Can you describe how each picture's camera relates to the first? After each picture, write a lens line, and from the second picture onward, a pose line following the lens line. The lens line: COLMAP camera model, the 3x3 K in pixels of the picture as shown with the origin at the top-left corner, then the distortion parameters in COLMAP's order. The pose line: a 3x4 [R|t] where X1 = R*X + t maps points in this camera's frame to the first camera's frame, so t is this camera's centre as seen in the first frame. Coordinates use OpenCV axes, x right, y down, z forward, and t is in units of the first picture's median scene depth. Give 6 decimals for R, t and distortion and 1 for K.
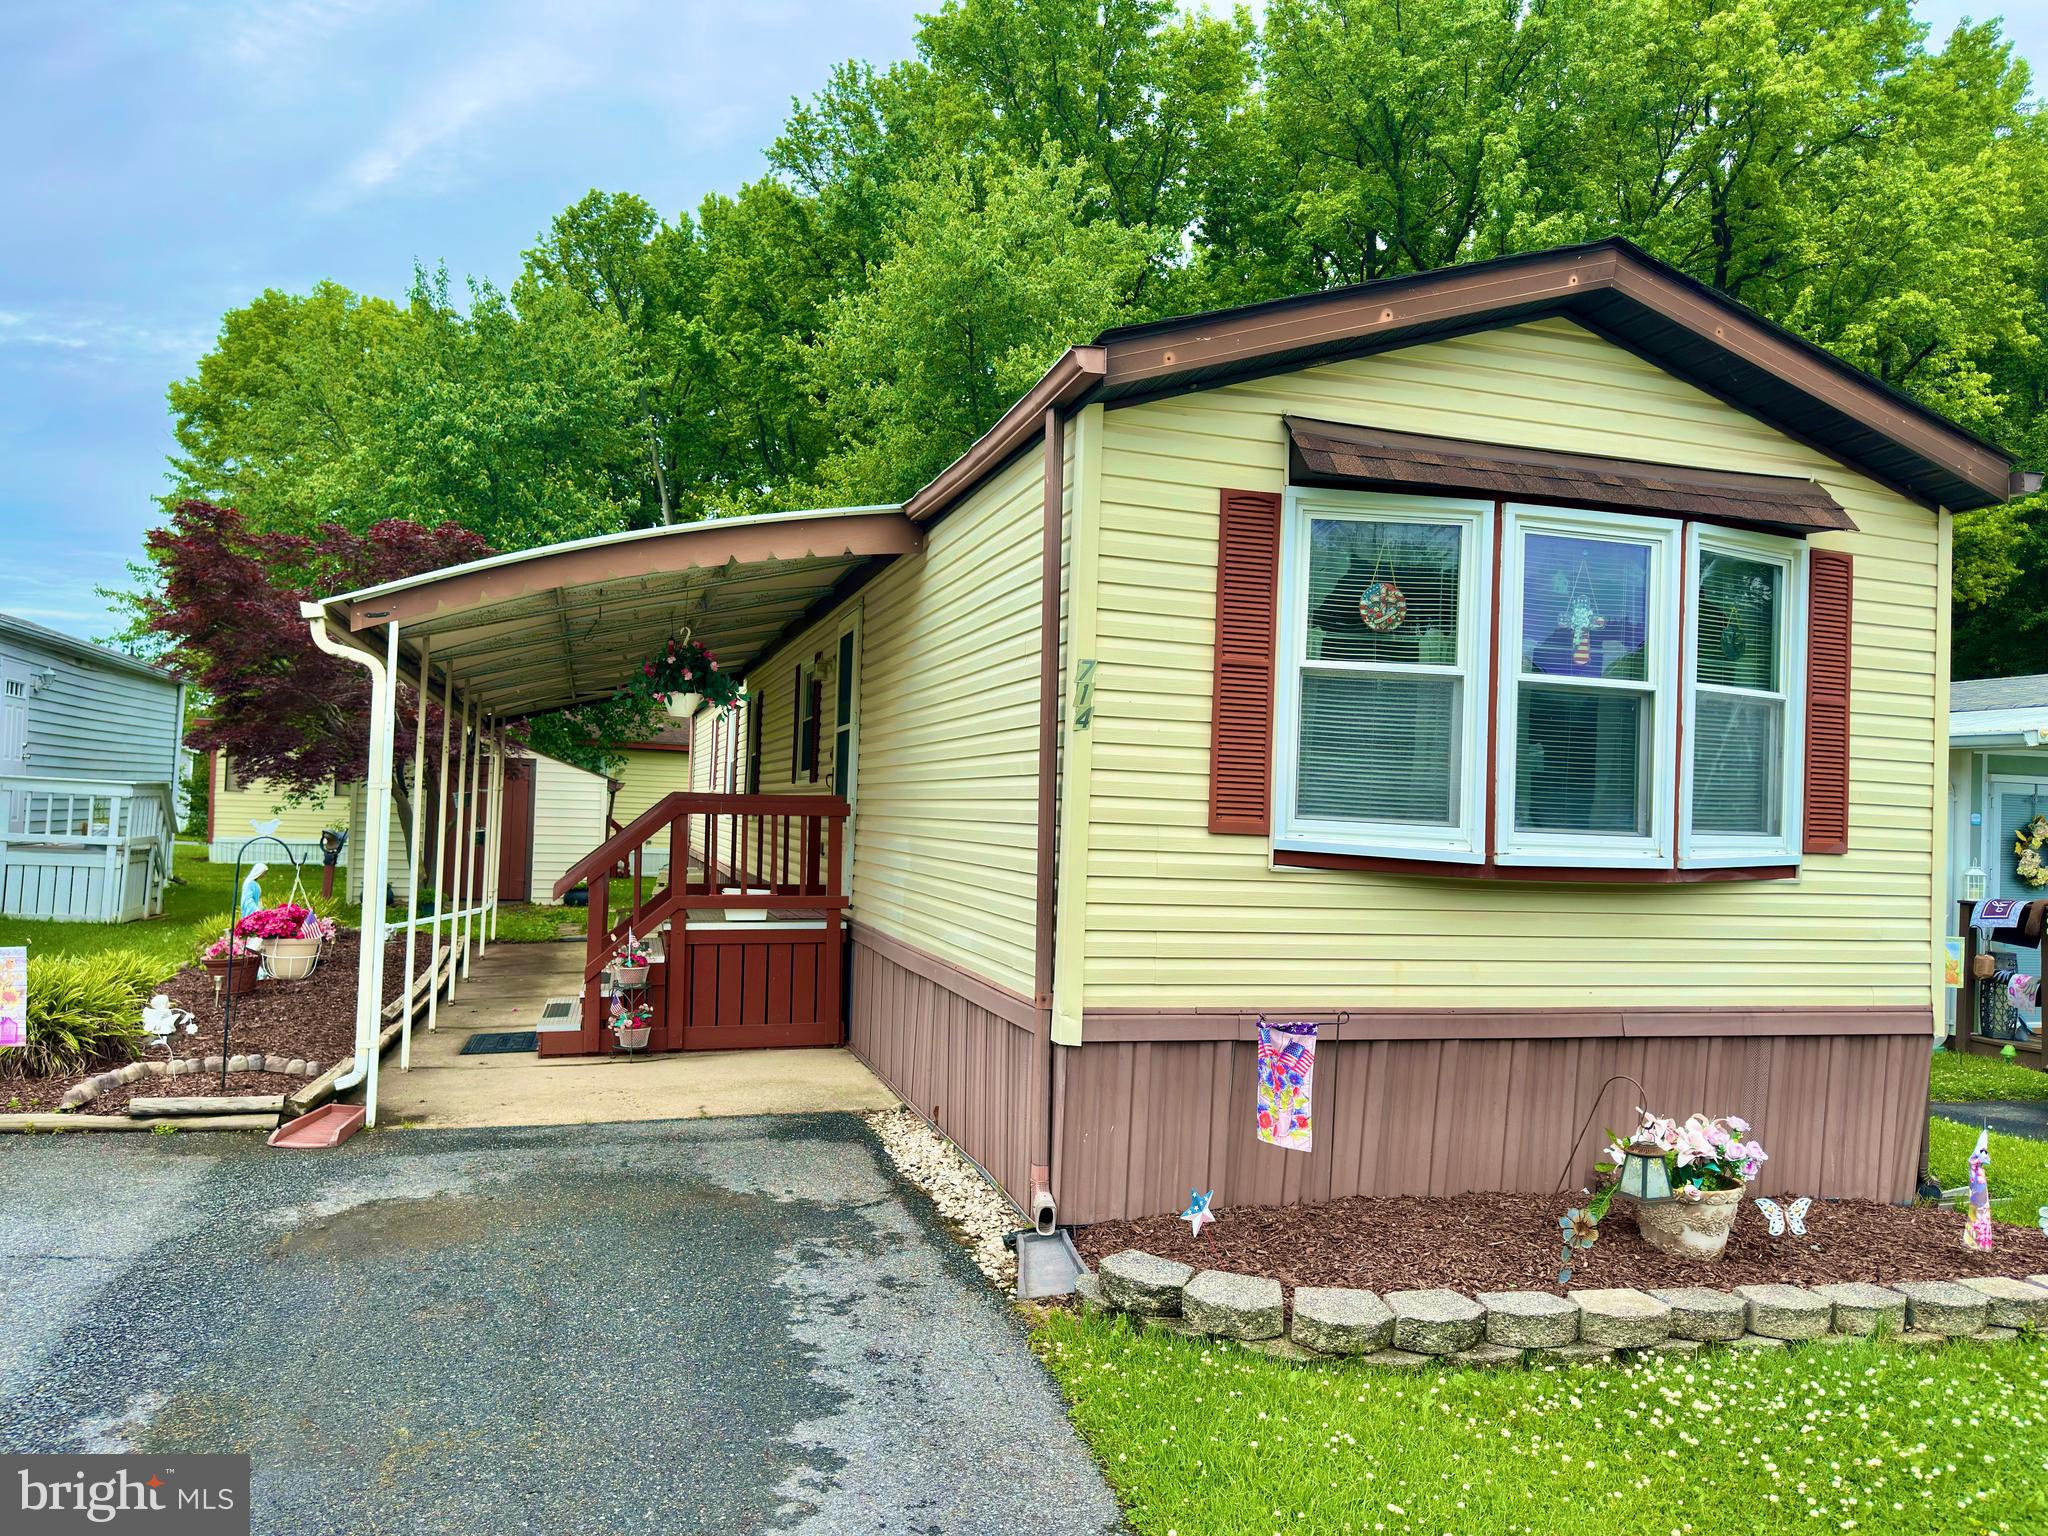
lens RADIAL K [[1409.8, 0, 1044.2], [0, 1409.8, 783.4], [0, 0, 1]] dist [0.041328, -0.045330]
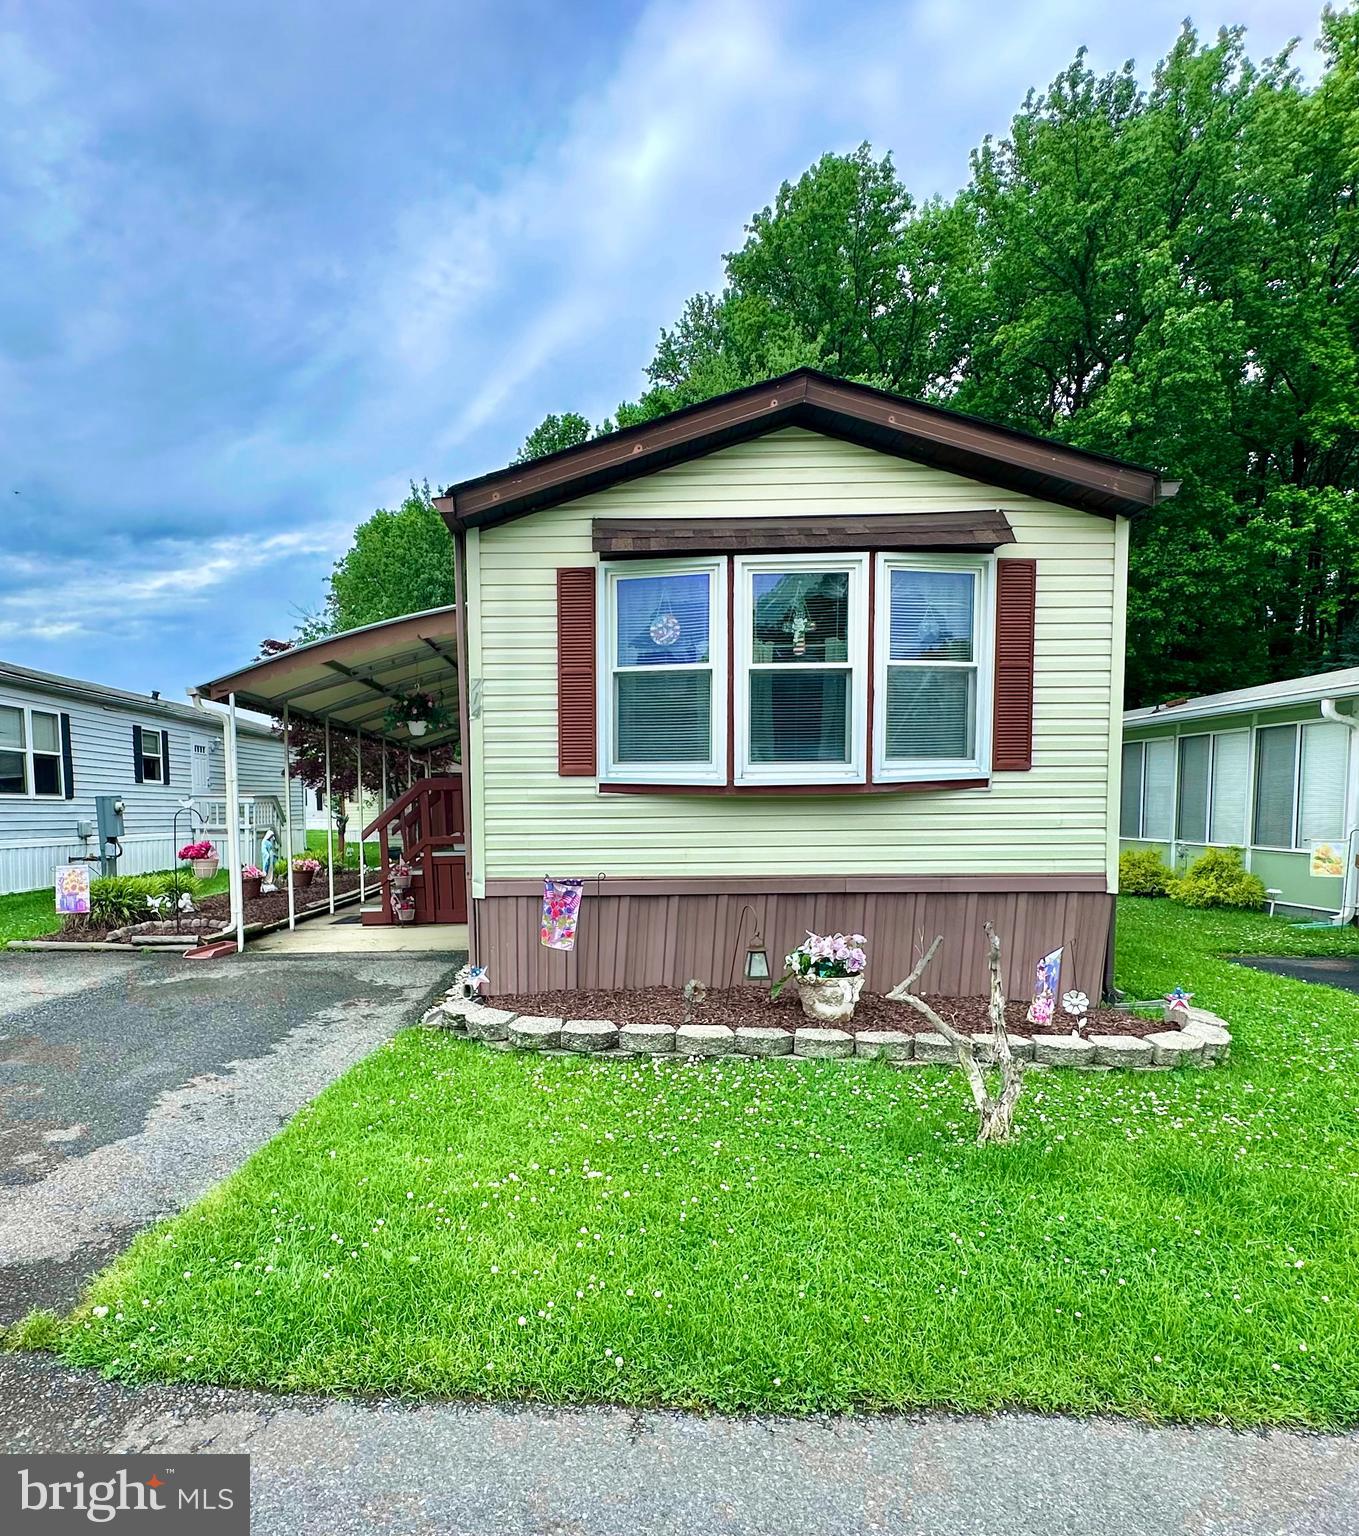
lens RADIAL K [[933.9, 0, 615.9], [0, 933.9, 873.5], [0, 0, 1]] dist [0.000519, 0.001782]
pose [[0.946889, -0.021884, -0.320815, 0.473123], [0.051023, 0.995267, 0.082705, 0.055699], [0.317487, -0.094682, 0.943524, -0.052469]]
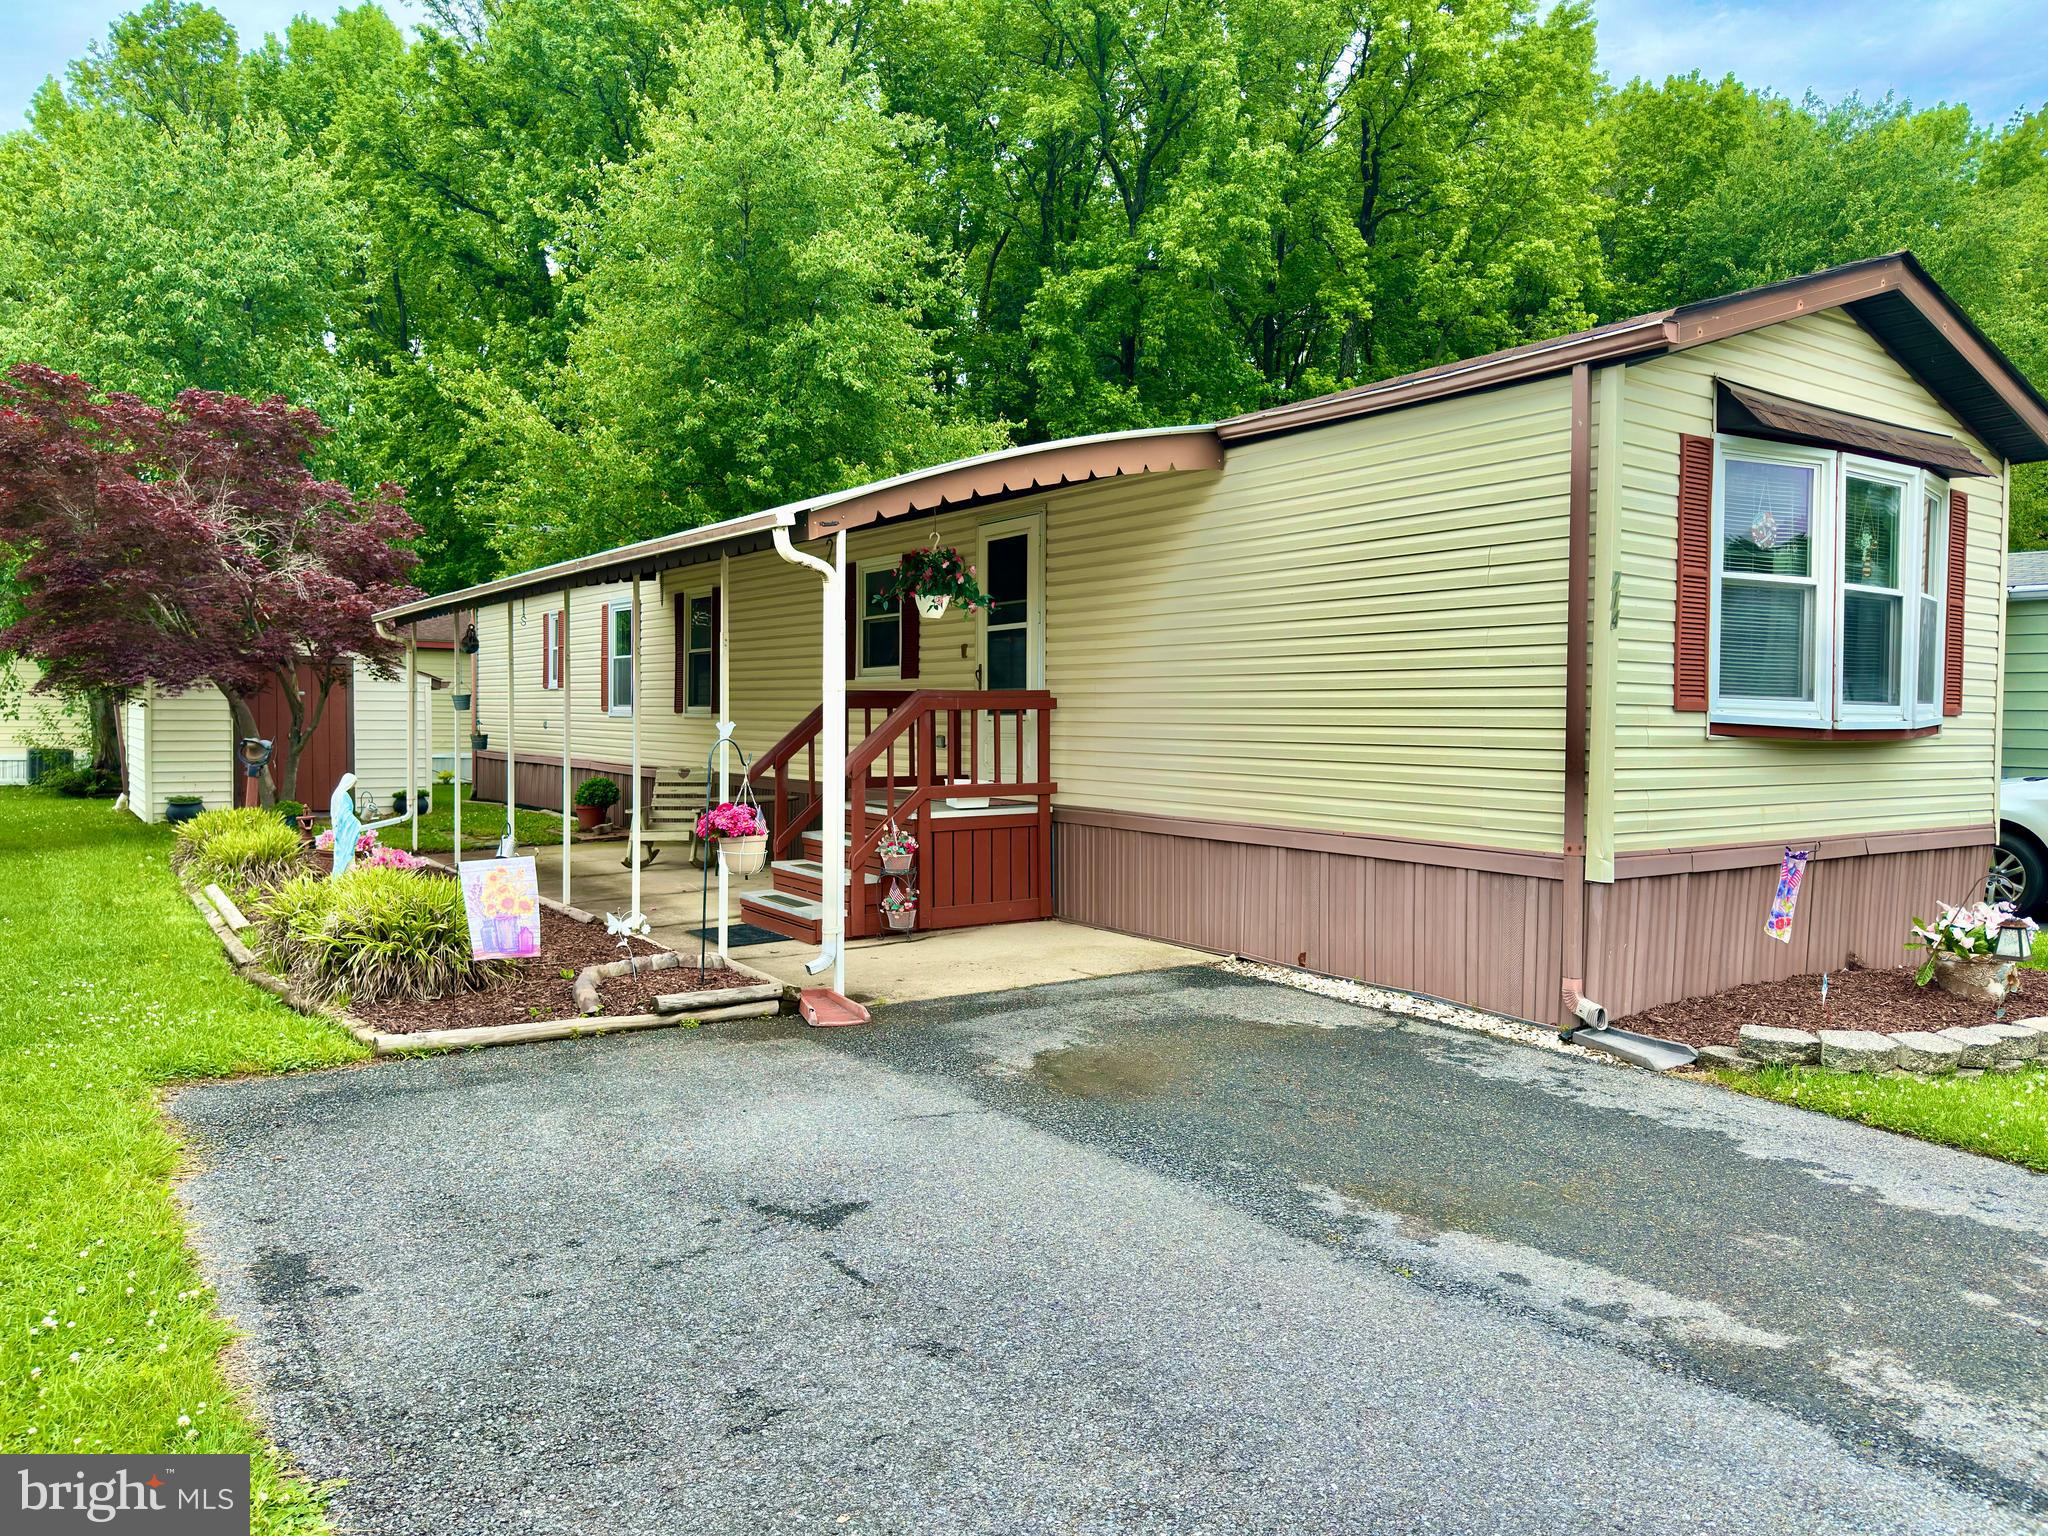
lens RADIAL K [[1409.8, 0, 1006.2], [0, 1409.8, 770.0], [0, 0, 1]] dist [0.041328, -0.045330]
pose [[0.956076, -0.036811, 0.290798, -0.722414], [0.016714, 0.997315, 0.071294, -0.010514], [-0.292642, -0.063302, 0.954124, -0.038953]]
